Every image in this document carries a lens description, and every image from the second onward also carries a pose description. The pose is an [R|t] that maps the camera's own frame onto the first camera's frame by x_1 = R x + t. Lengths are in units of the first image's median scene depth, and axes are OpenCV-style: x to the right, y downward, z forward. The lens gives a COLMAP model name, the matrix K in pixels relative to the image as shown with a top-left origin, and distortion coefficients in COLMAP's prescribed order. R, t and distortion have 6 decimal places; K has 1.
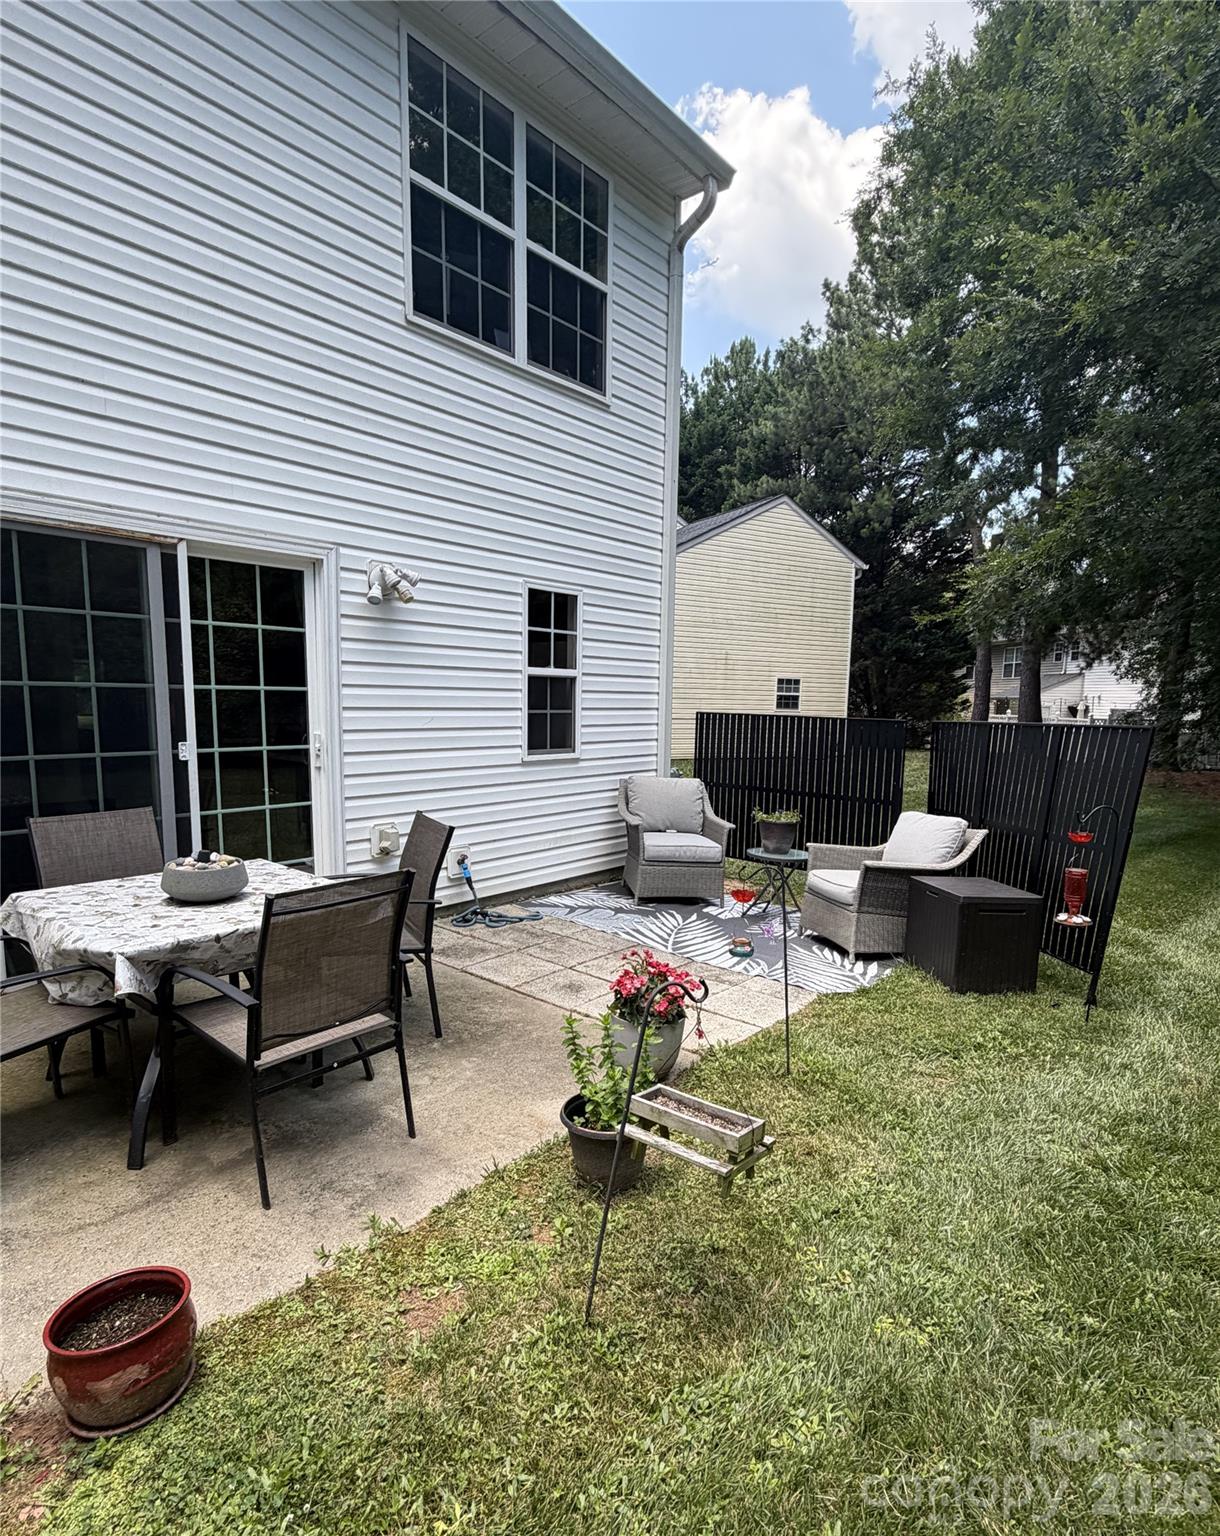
lens RADIAL K [[825.1, 0, 610.5], [0, 825.1, 806.9], [0, 0, 1]] dist [-0.005849, 0.000057]
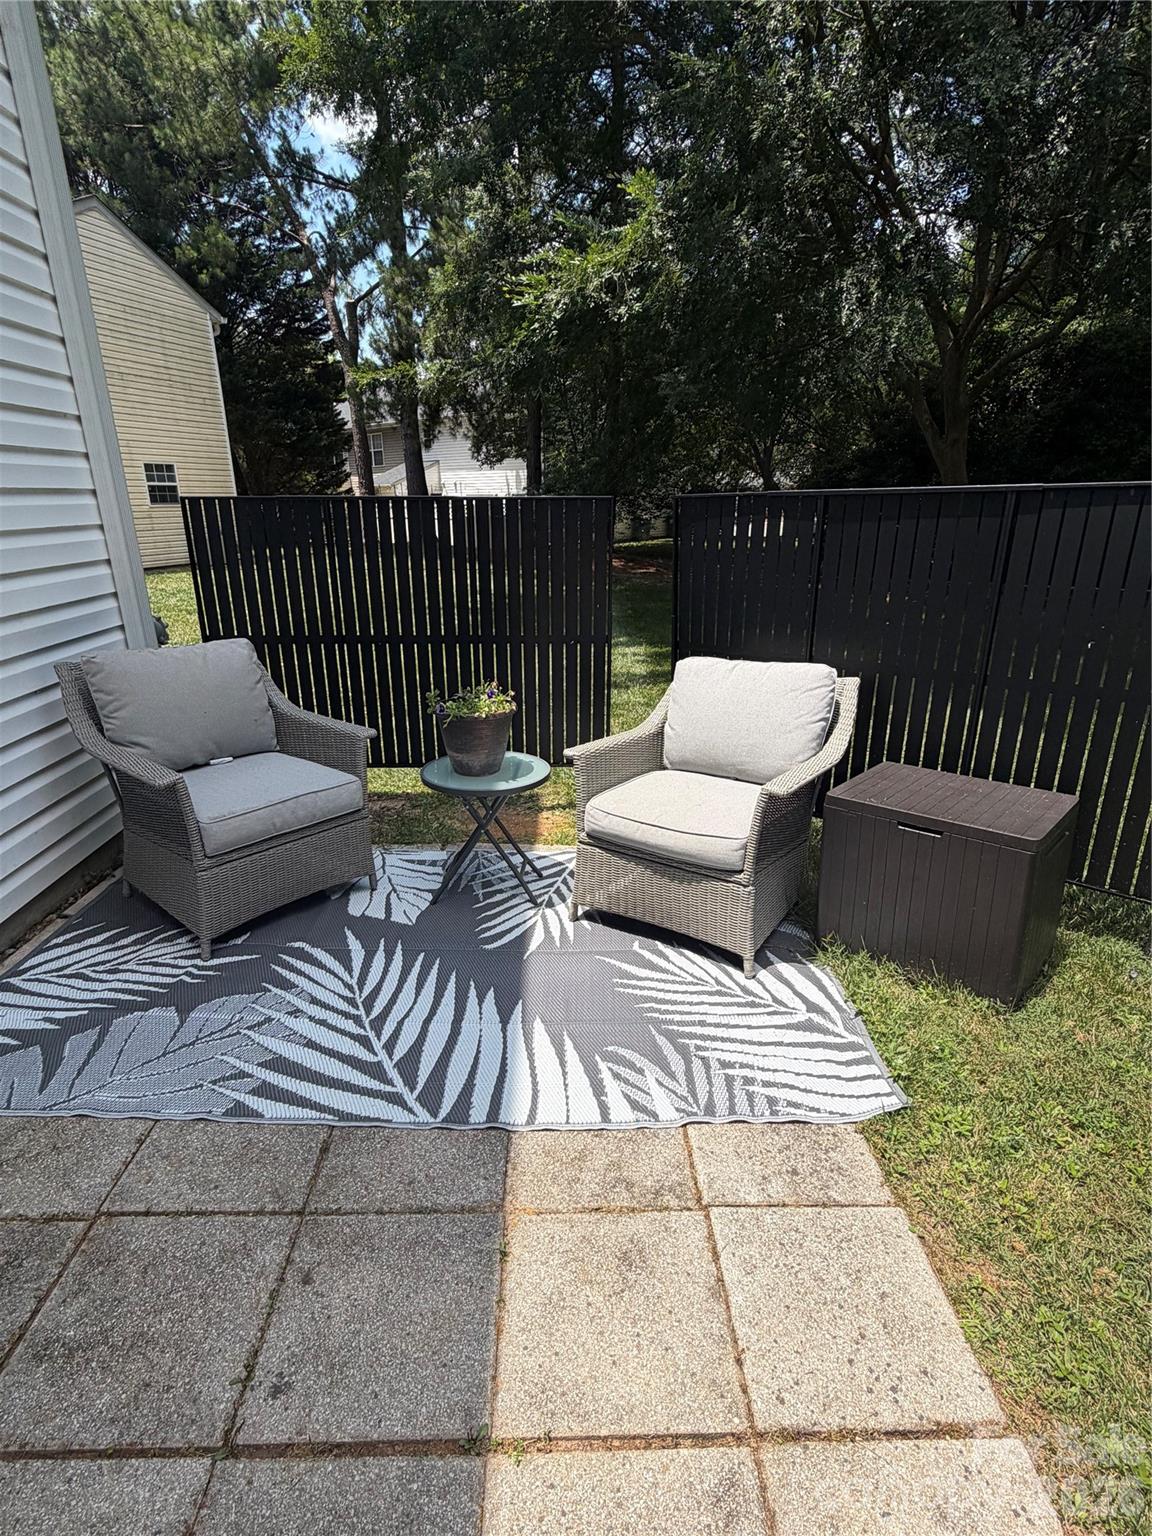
lens RADIAL K [[777.3, 0, 574.0], [0, 777.3, 768.3], [0, 0, 1]] dist [0.002007, 0.000839]
pose [[0.753649, -0.240983, 0.611507, -0.075834], [0.107879, 0.963099, 0.246582, -0.086659], [-0.648364, -0.119867, 0.751835, 0.862659]]
